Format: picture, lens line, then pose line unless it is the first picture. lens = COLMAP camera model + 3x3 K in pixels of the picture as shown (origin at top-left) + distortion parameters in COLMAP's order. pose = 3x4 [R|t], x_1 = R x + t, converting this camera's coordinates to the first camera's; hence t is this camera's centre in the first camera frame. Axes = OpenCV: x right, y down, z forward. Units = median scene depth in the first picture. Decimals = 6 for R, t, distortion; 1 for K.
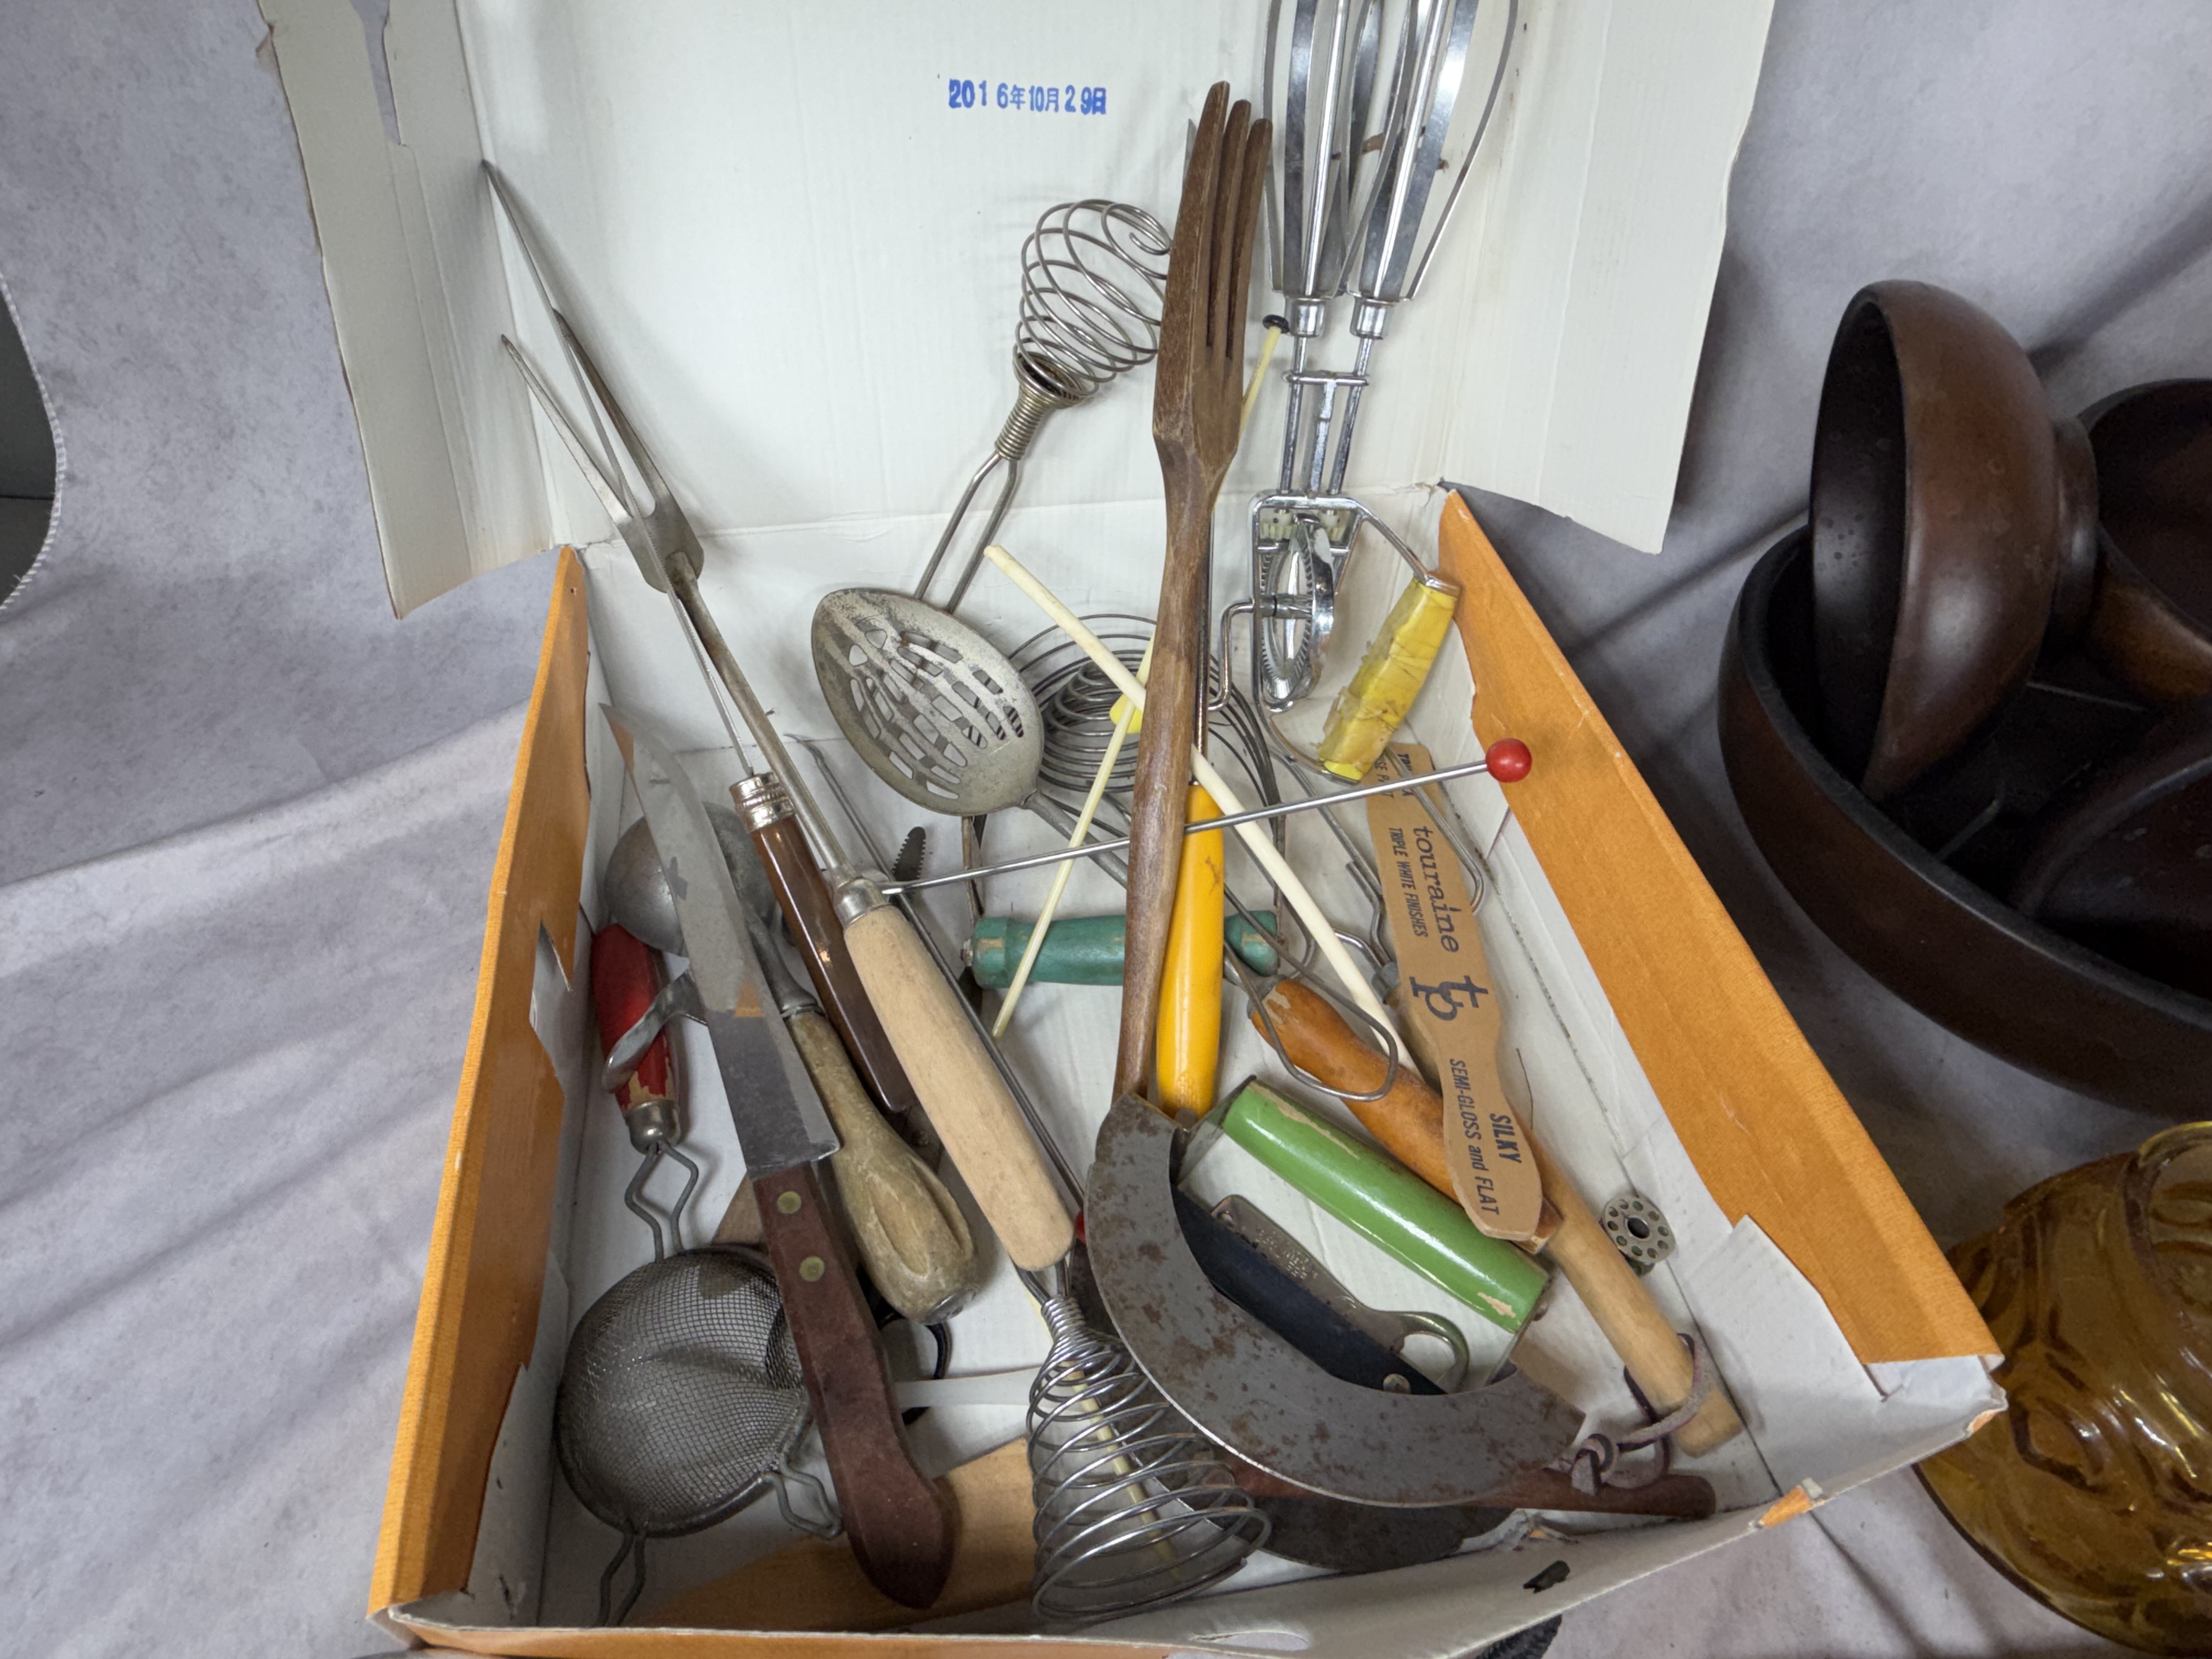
lens RADIAL K [[1273.8, 0, 1105.7], [0, 1273.8, 838.7], [0, 0, 1]] dist [0.001888, -0.001360]
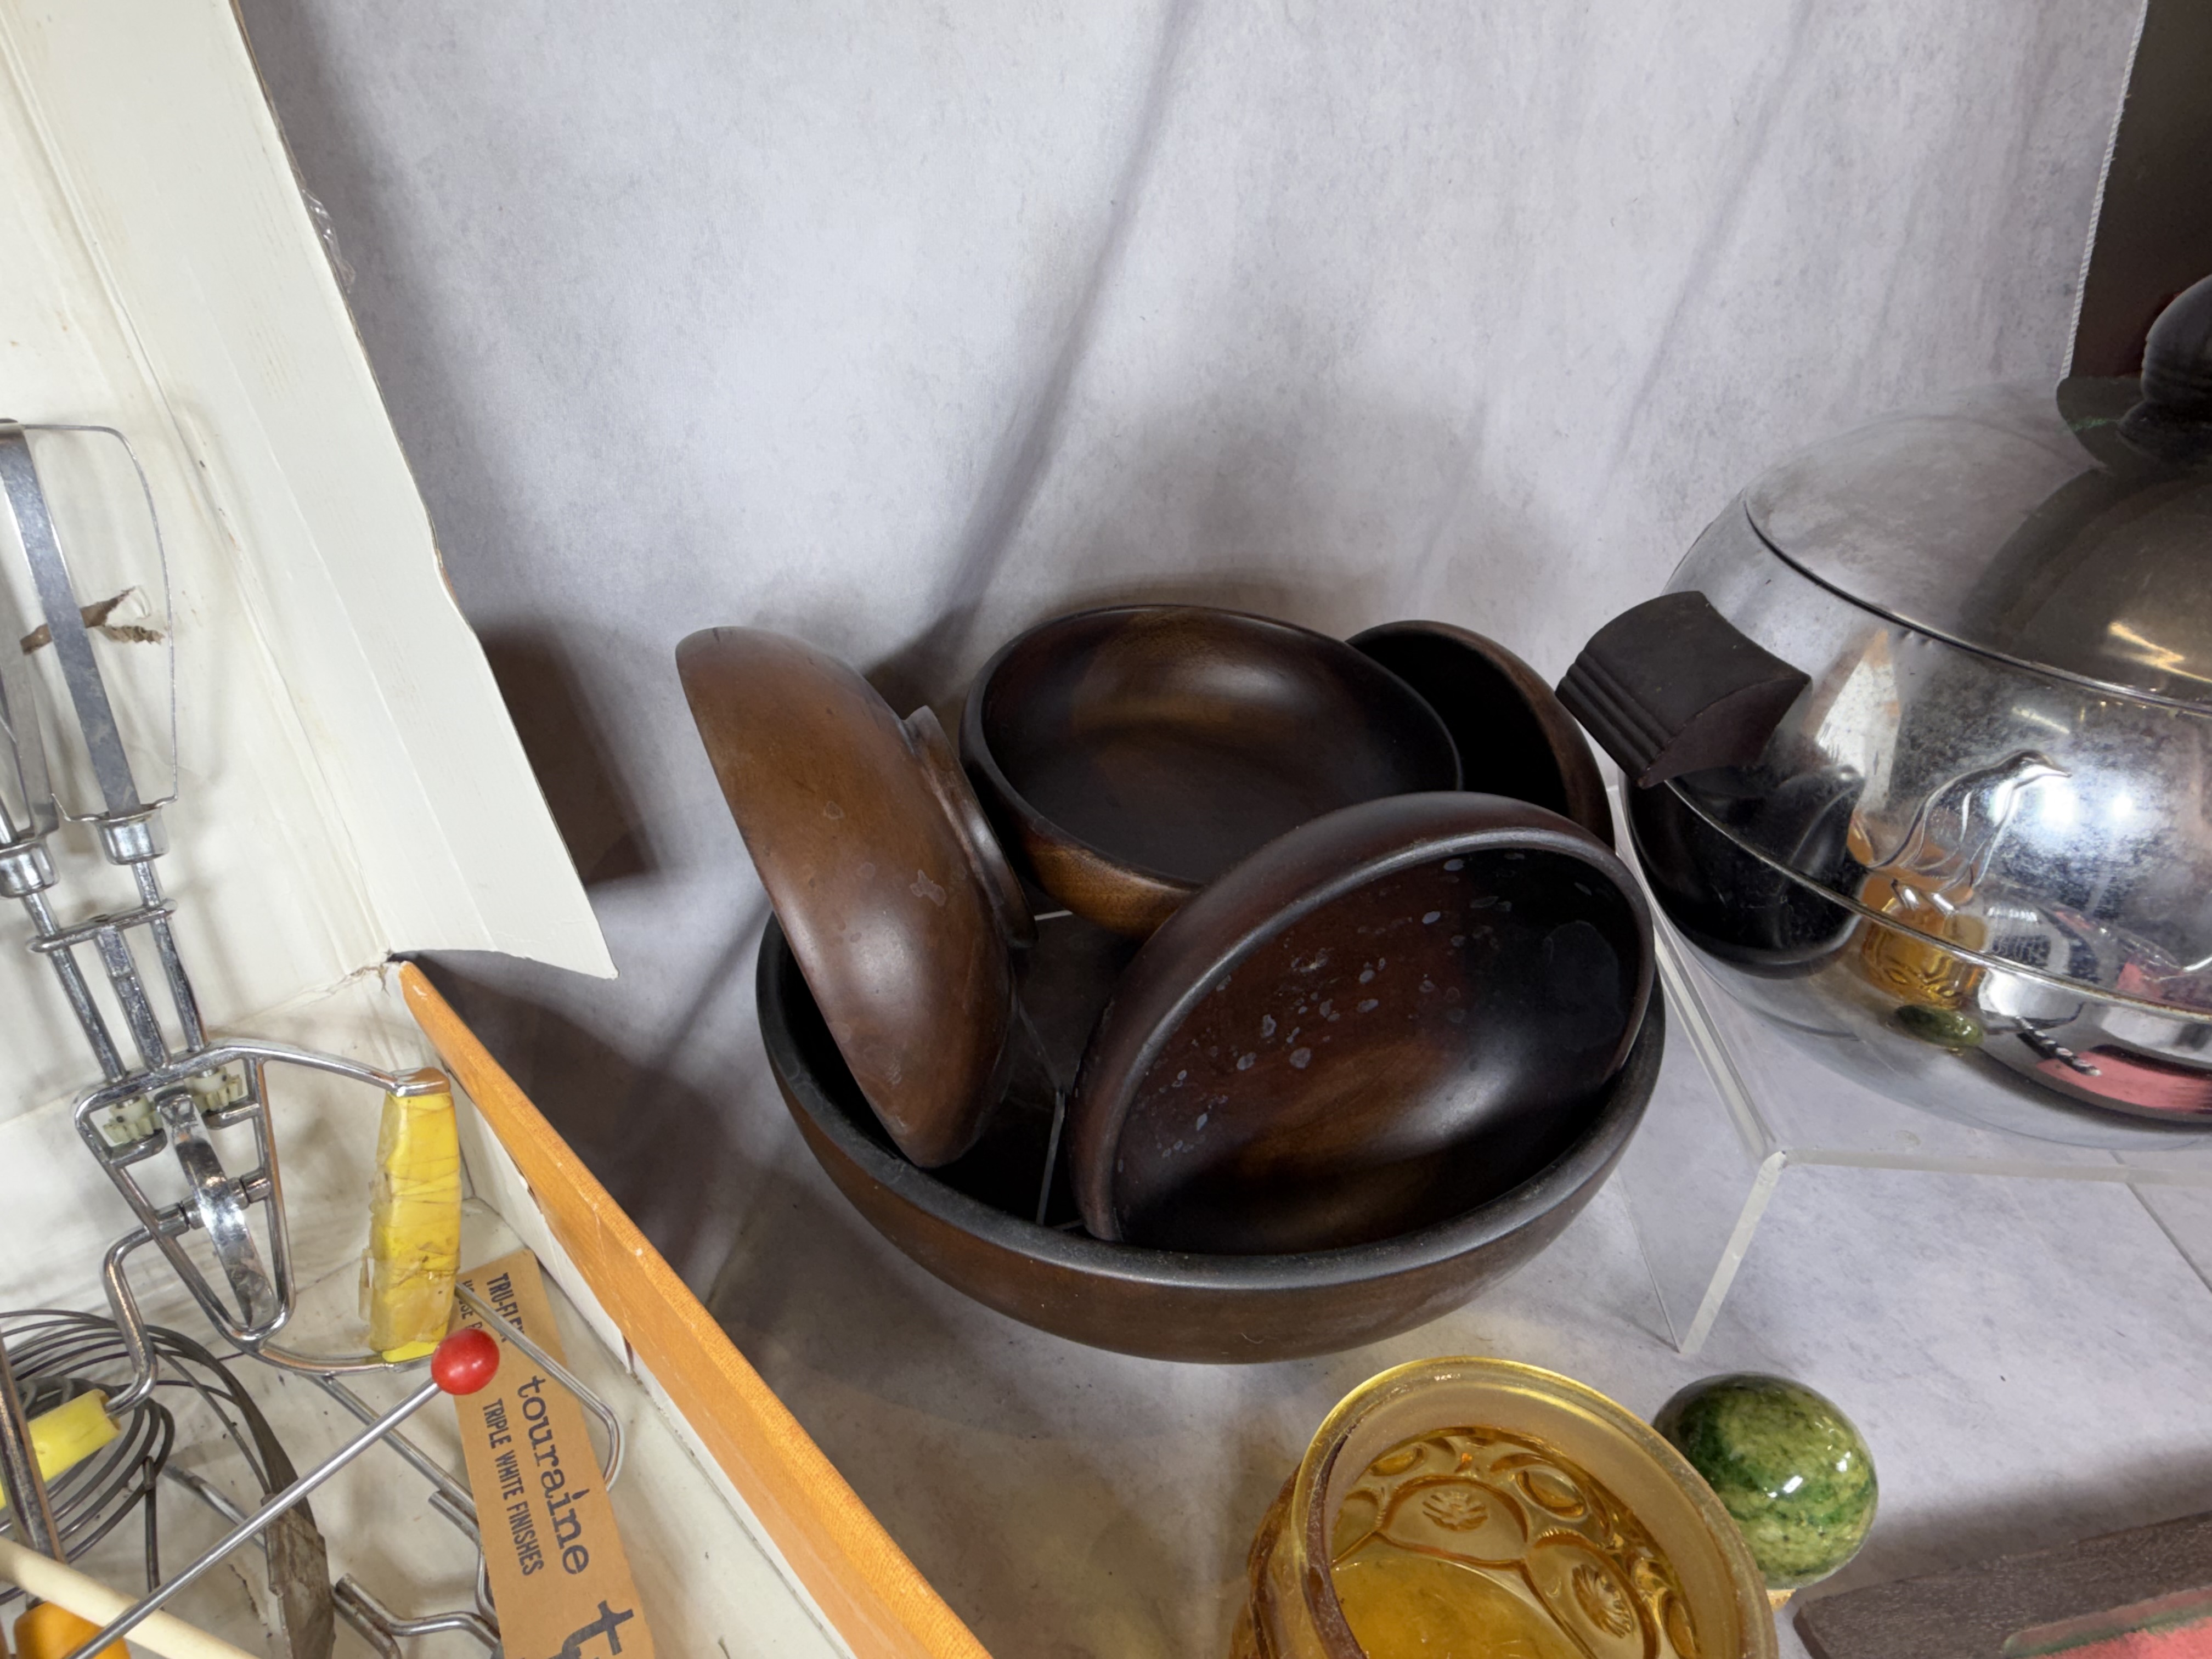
lens RADIAL K [[1273.8, 0, 1093.2], [0, 1273.8, 830.3], [0, 0, 1]] dist [0.001888, -0.001360]
pose [[0.808396, -0.348997, 0.474023, 0.284266], [0.446435, 0.888360, -0.107297, -0.071405], [-0.383657, 0.298358, 0.873951, 0.113843]]
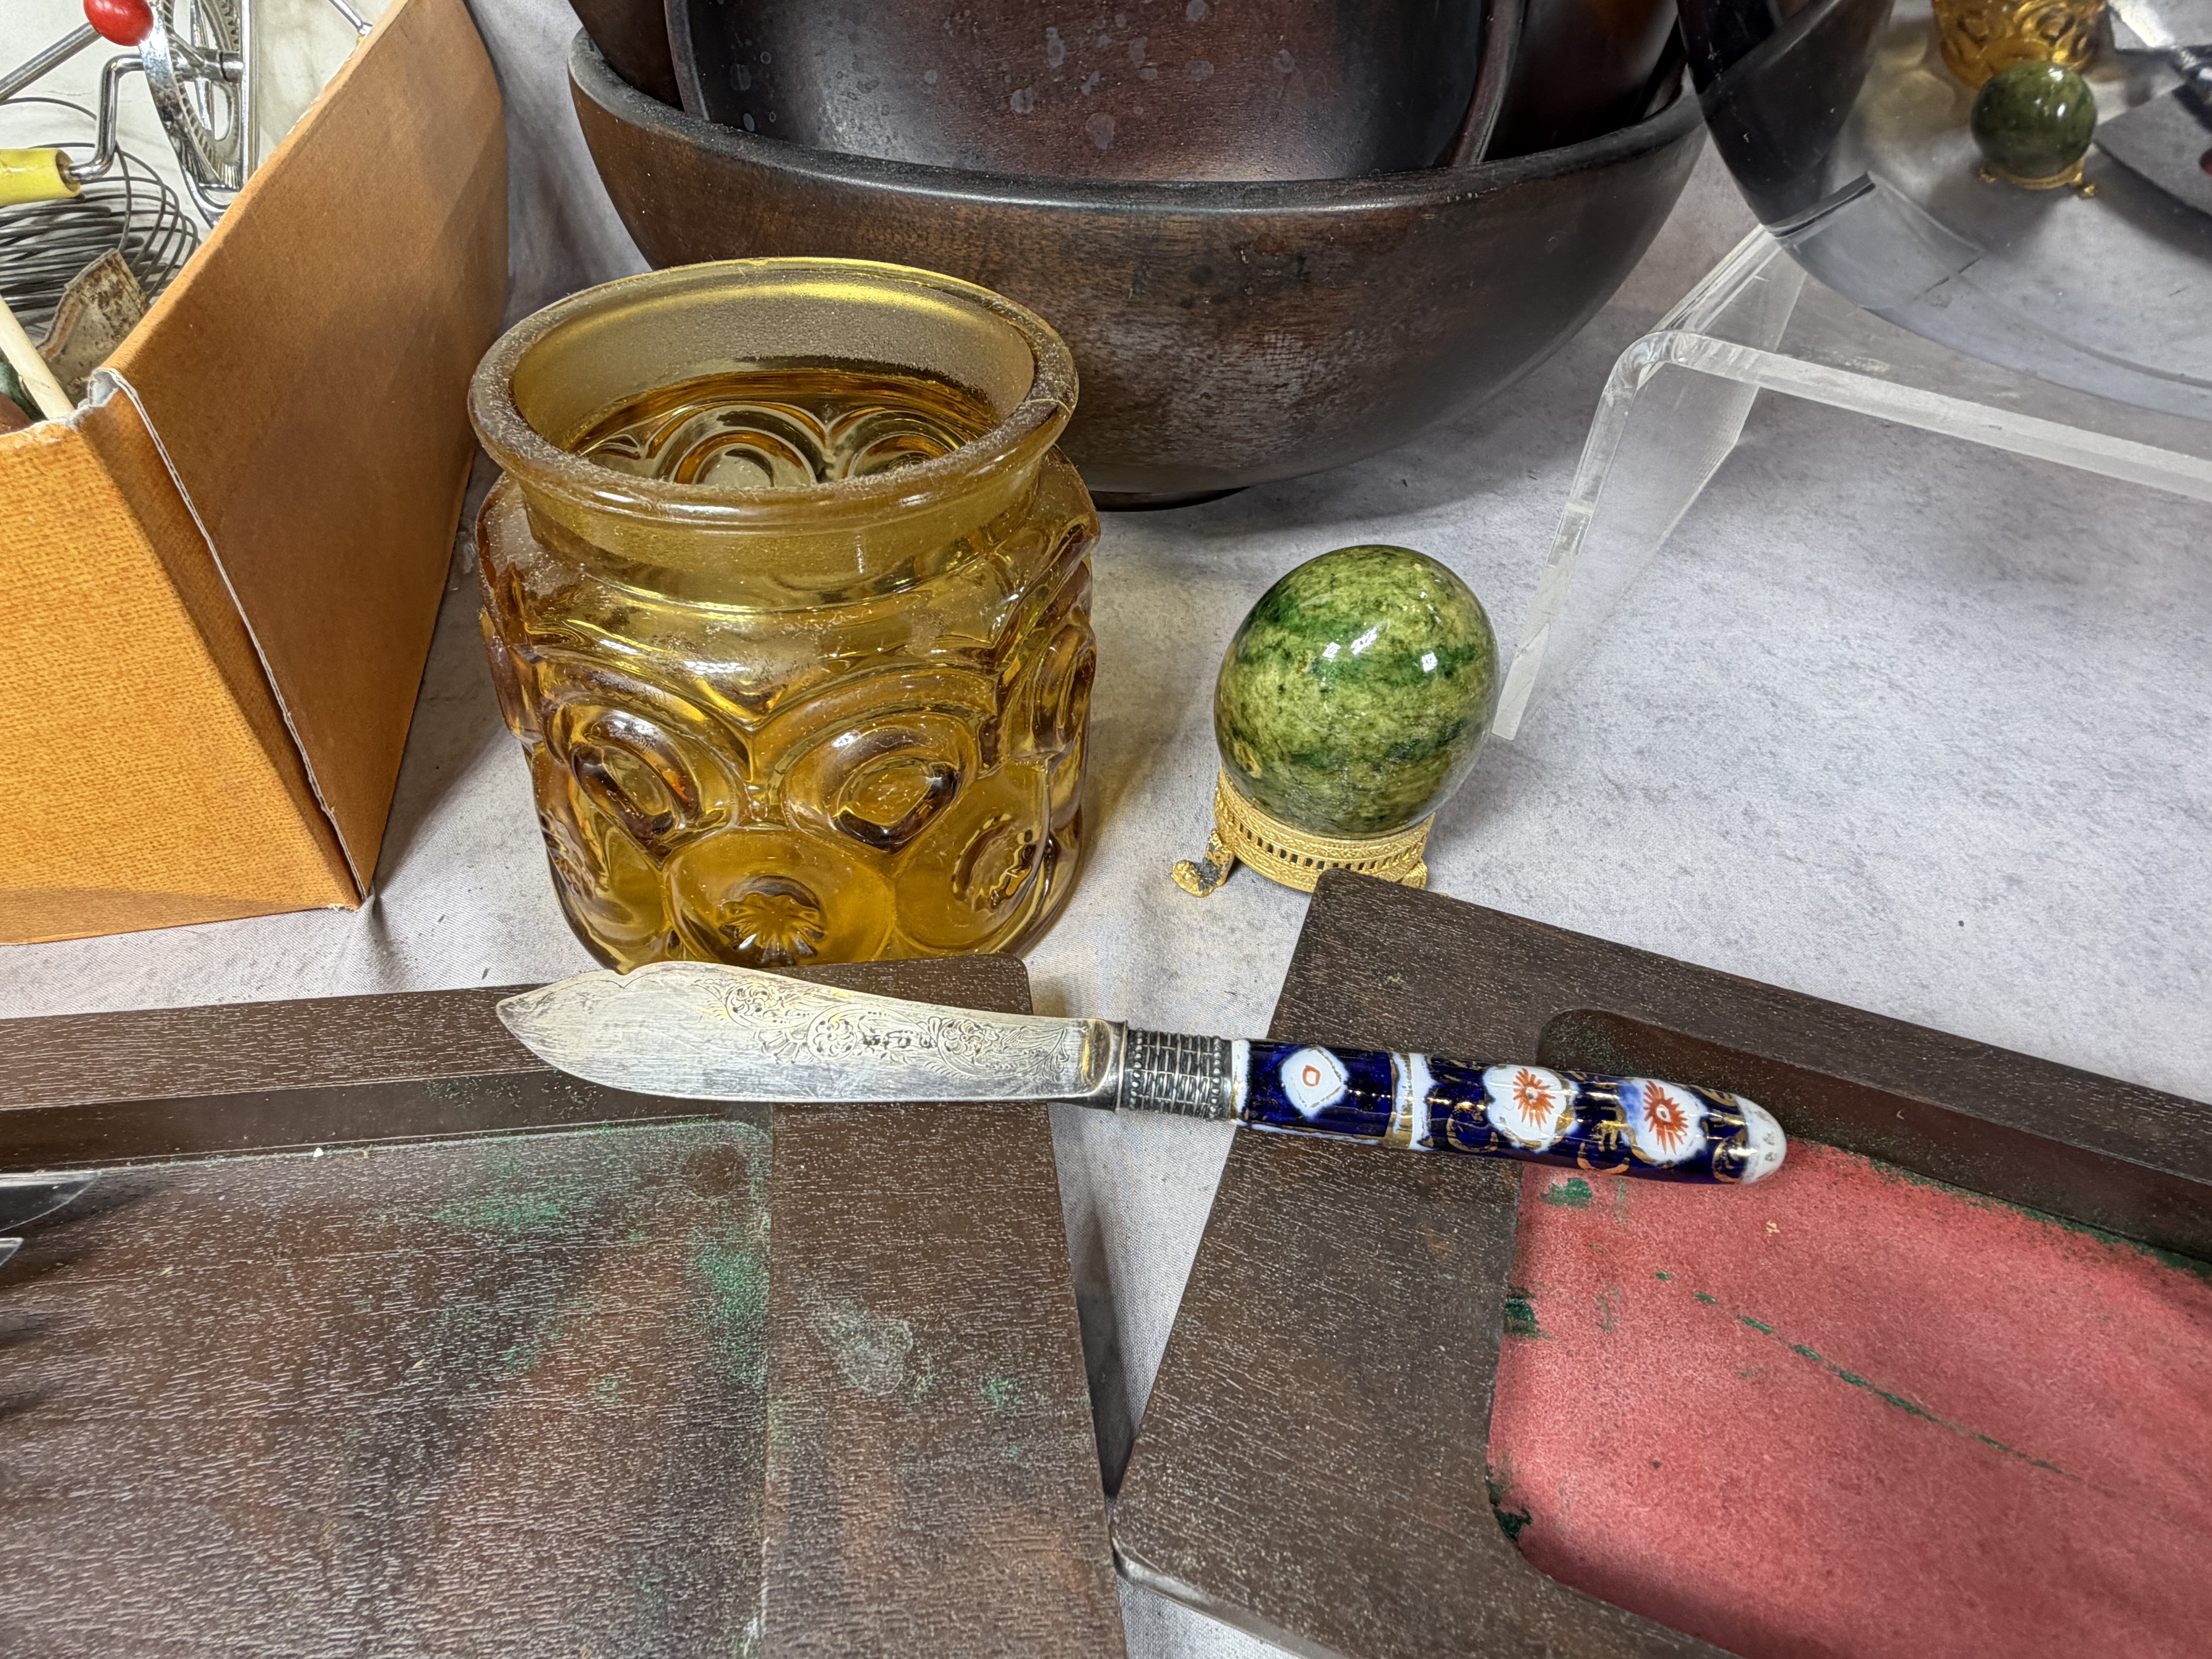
lens RADIAL K [[1273.8, 0, 1021.4], [0, 1273.8, 838.5], [0, 0, 1]] dist [0.001888, -0.001360]
pose [[0.998336, -0.041103, 0.040433, 0.616374], [0.044203, 0.995891, -0.079034, 0.394043], [-0.037019, 0.080690, 0.996052, 0.198121]]
